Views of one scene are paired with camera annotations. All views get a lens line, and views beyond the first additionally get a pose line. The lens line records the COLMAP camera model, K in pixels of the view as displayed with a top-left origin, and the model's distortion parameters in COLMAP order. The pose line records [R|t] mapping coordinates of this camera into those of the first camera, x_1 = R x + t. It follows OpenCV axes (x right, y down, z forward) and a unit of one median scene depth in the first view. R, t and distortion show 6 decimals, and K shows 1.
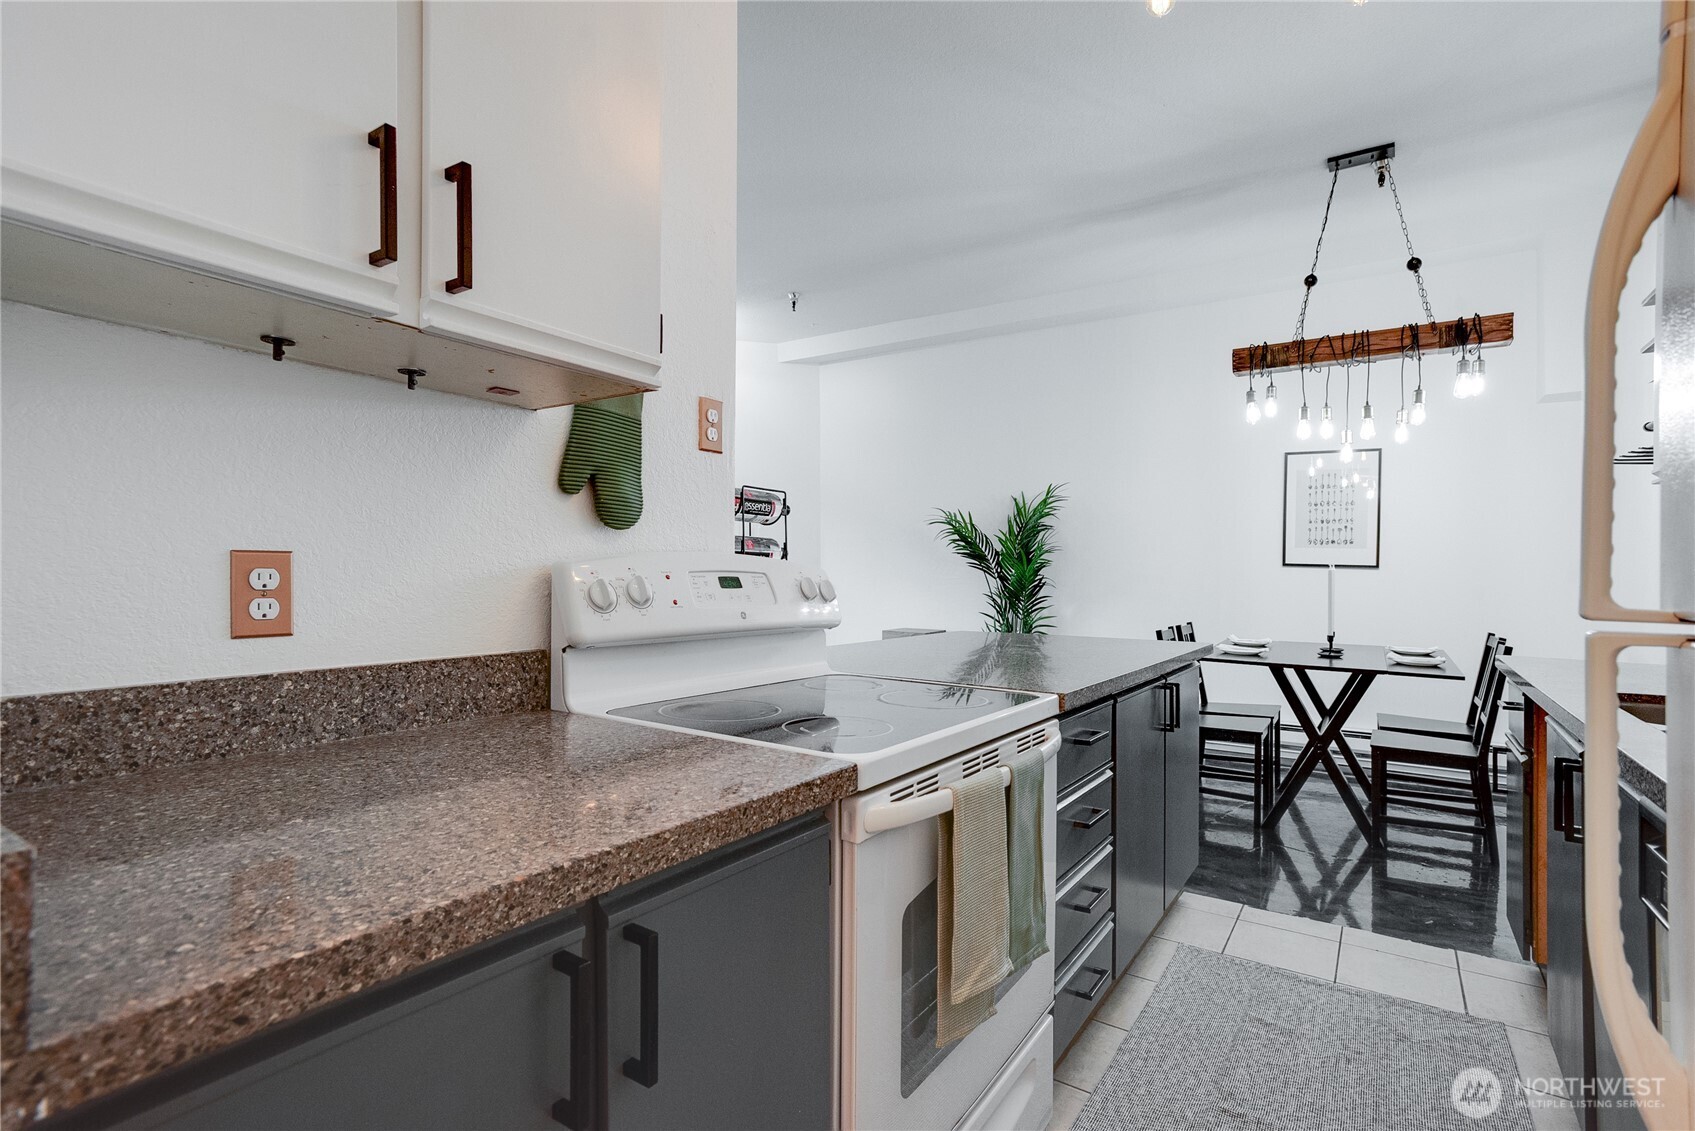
lens RADIAL K [[815.9, 0, 839.0], [0, 815.9, 574.2], [0, 0, 1]] dist [-0.049480, 0.017632]
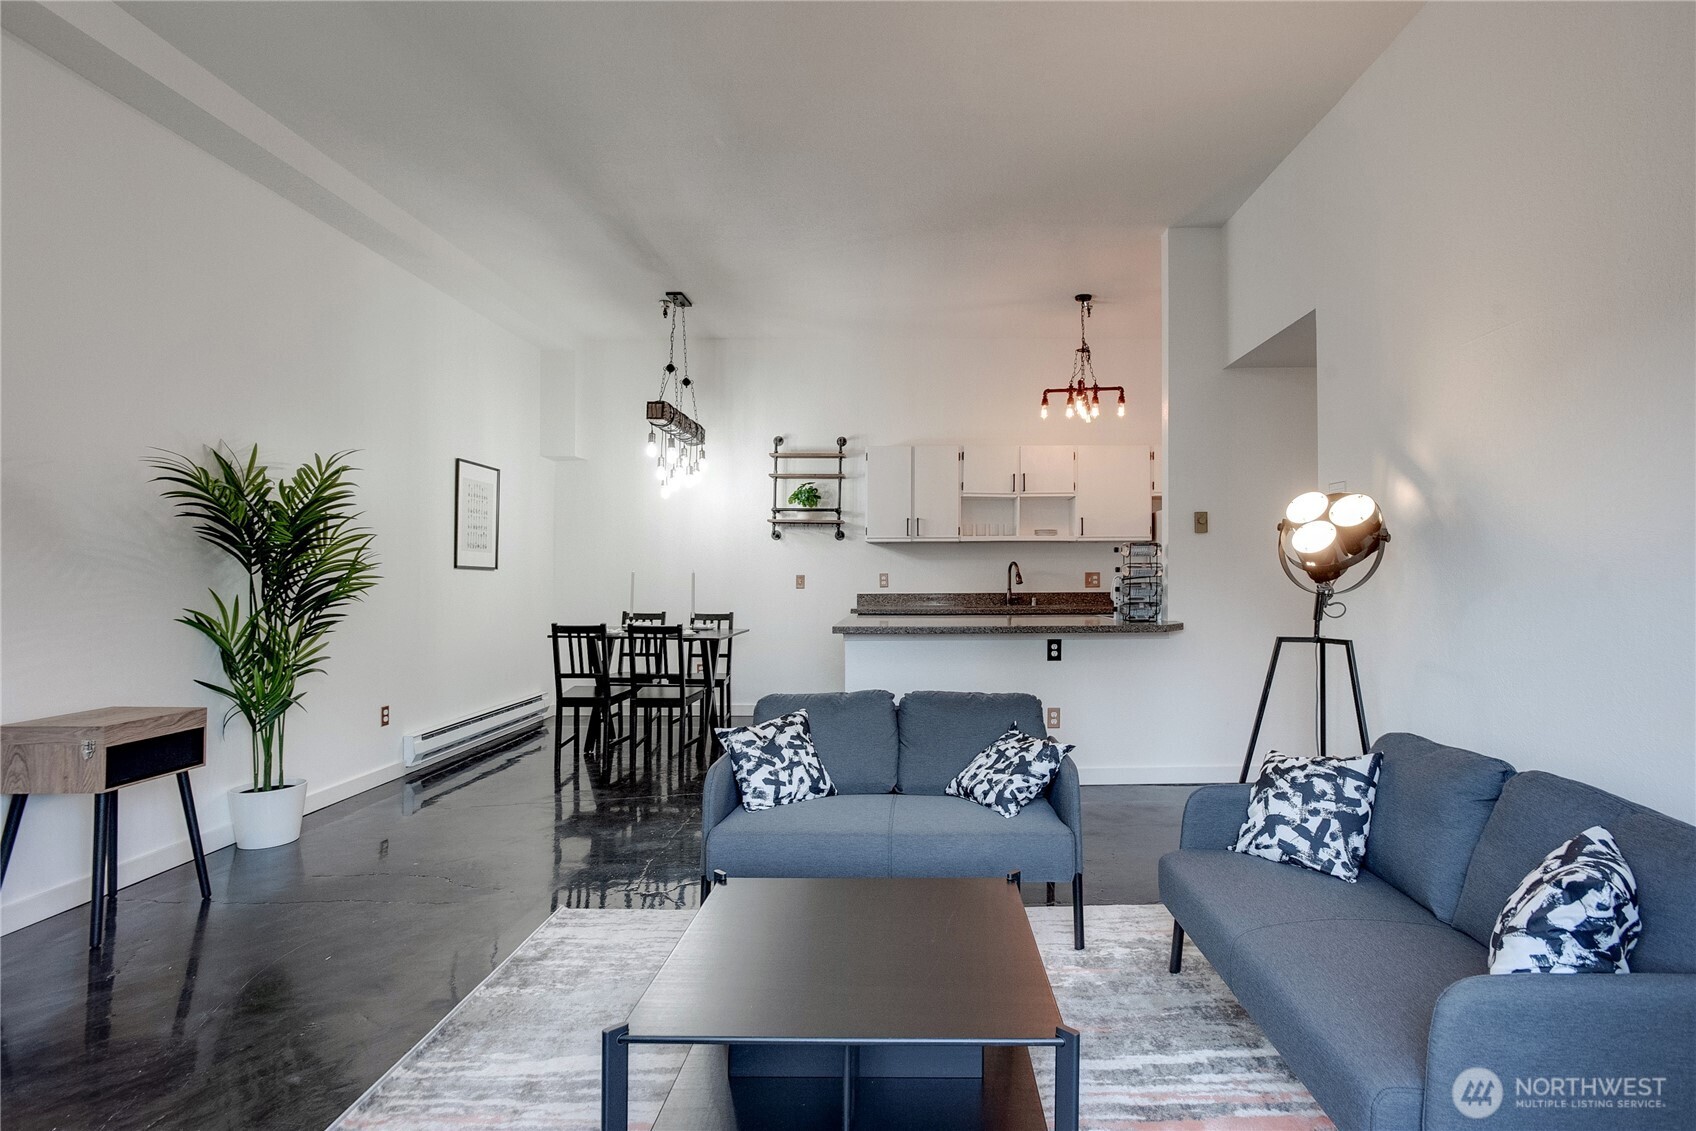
lens RADIAL K [[836.4, 0, 912.7], [0, 836.4, 575.1], [0, 0, 1]] dist [-0.043889, 0.016015]
pose [[-0.558843, -0.013286, 0.829167, -0.796278], [-0.004158, 0.999904, 0.013220, -0.021848], [-0.829263, 0.003940, -0.558844, 1.370443]]
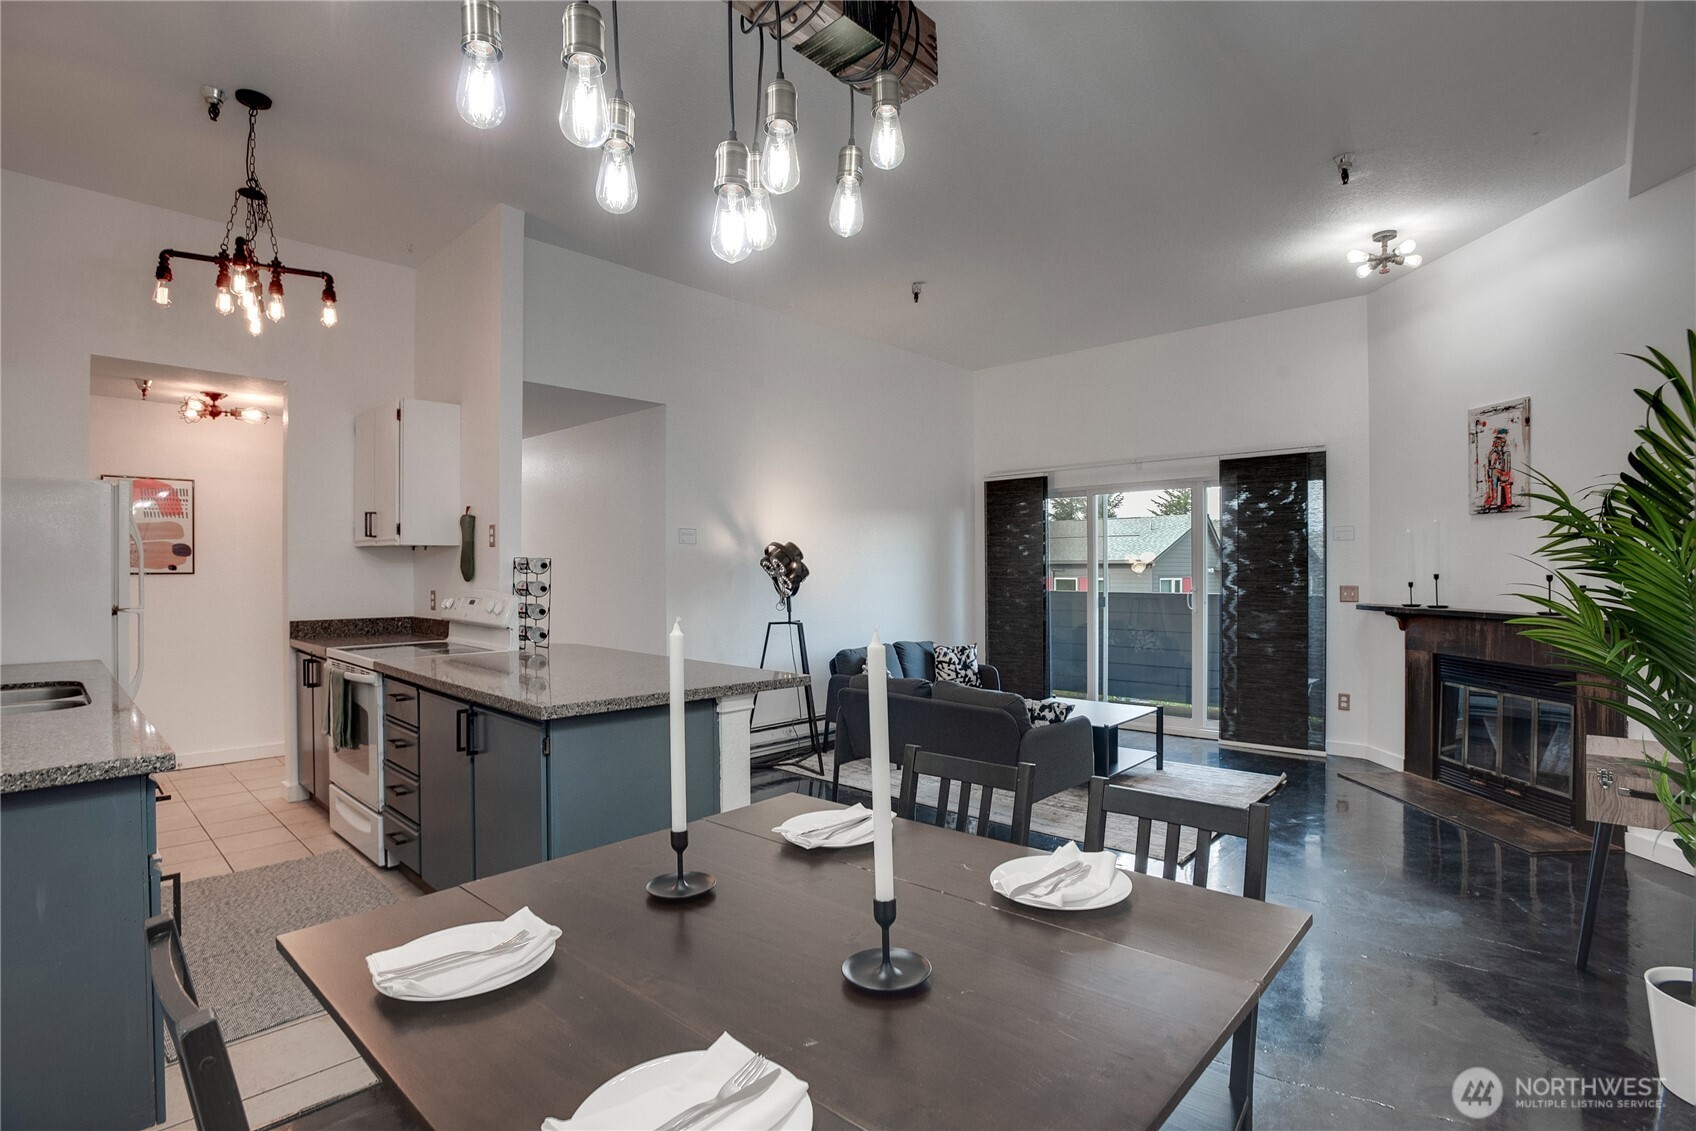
lens RADIAL K [[816.4, 0, 861.2], [0, 816.4, 564.1], [0, 0, 1]] dist [-0.049480, 0.017632]
pose [[-0.144992, -0.019617, -0.989238, 0.840372], [-0.001265, 0.999806, -0.019641, -0.026908], [0.989432, -0.001597, -0.144989, 1.012933]]
